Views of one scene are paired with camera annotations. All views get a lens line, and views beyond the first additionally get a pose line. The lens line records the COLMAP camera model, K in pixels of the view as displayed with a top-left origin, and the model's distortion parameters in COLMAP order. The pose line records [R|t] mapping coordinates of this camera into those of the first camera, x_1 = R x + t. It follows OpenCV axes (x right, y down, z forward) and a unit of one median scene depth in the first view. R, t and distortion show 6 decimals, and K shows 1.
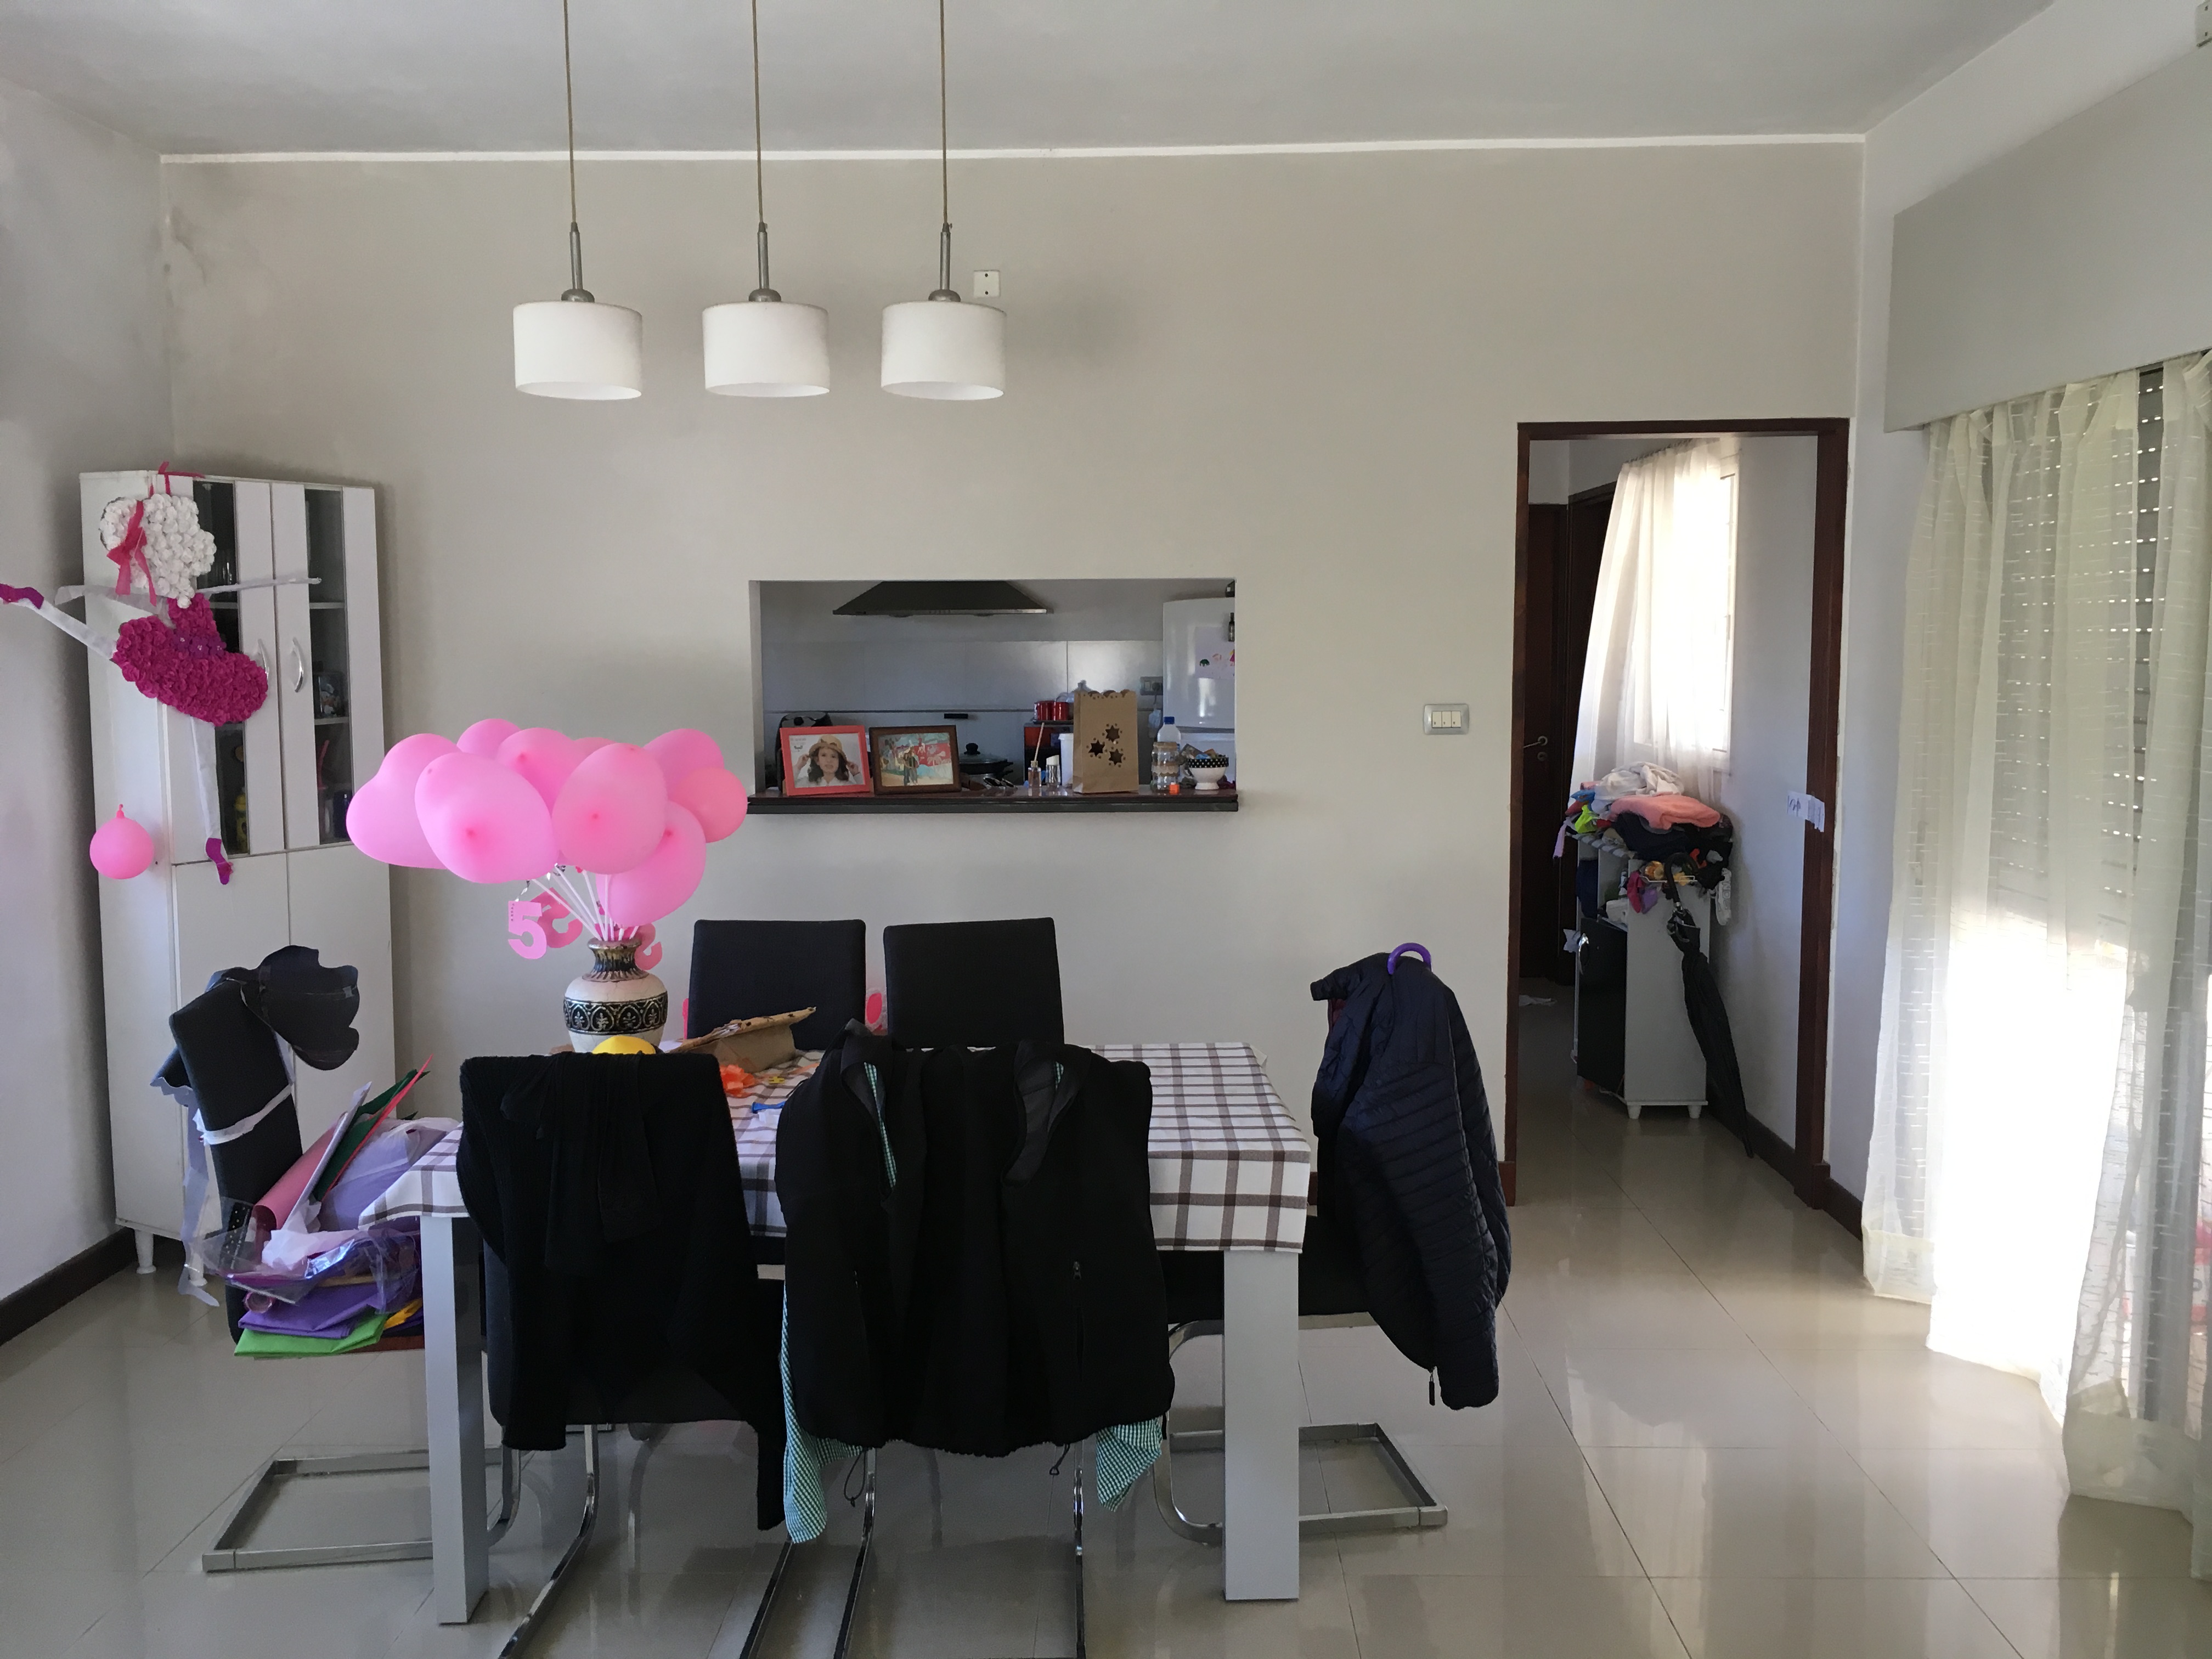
lens RADIAL K [[1893.6, 0, 1106.0], [0, 1893.6, 829.5], [0, 0, 1]] dist [0.059940, -0.082811]
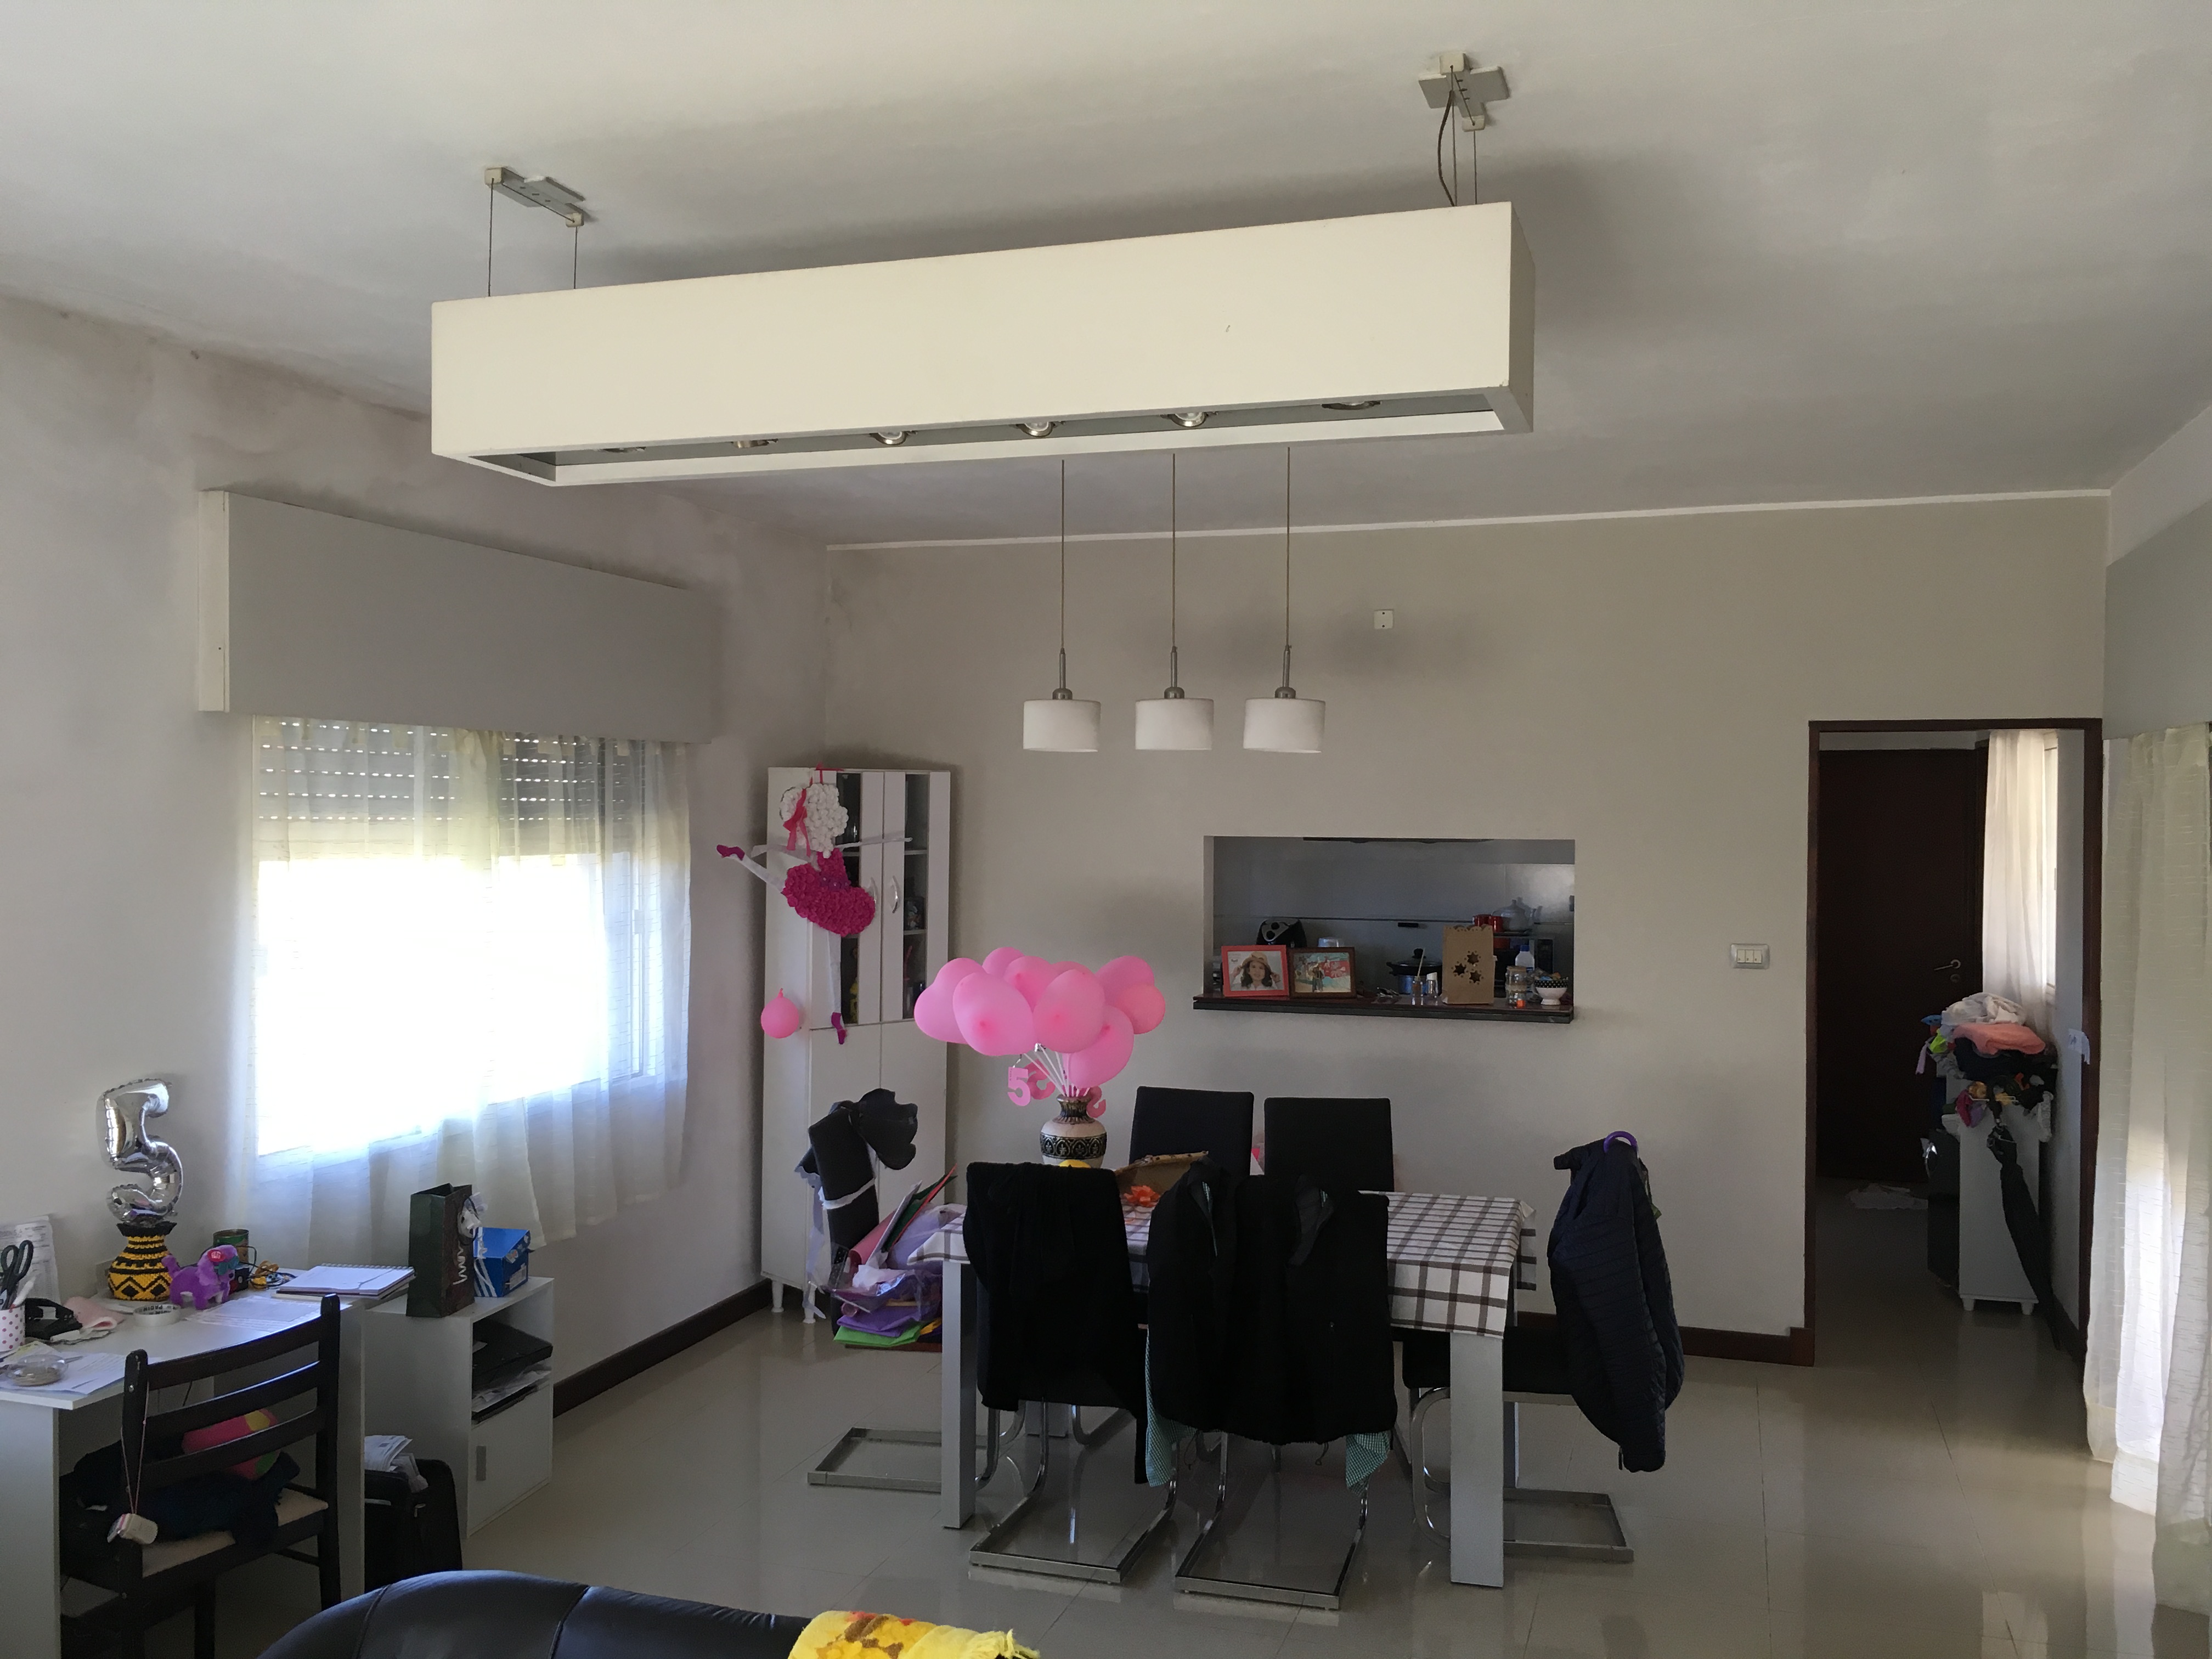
lens RADIAL K [[1893.6, 0, 1106.0], [0, 1893.6, 829.5], [0, 0, 1]] dist [0.059940, -0.082811]
pose [[0.957119, 0.014098, -0.289352, 0.159138], [-0.040550, 0.995502, -0.085627, -0.020182], [0.286844, 0.093688, 0.953385, -0.360686]]
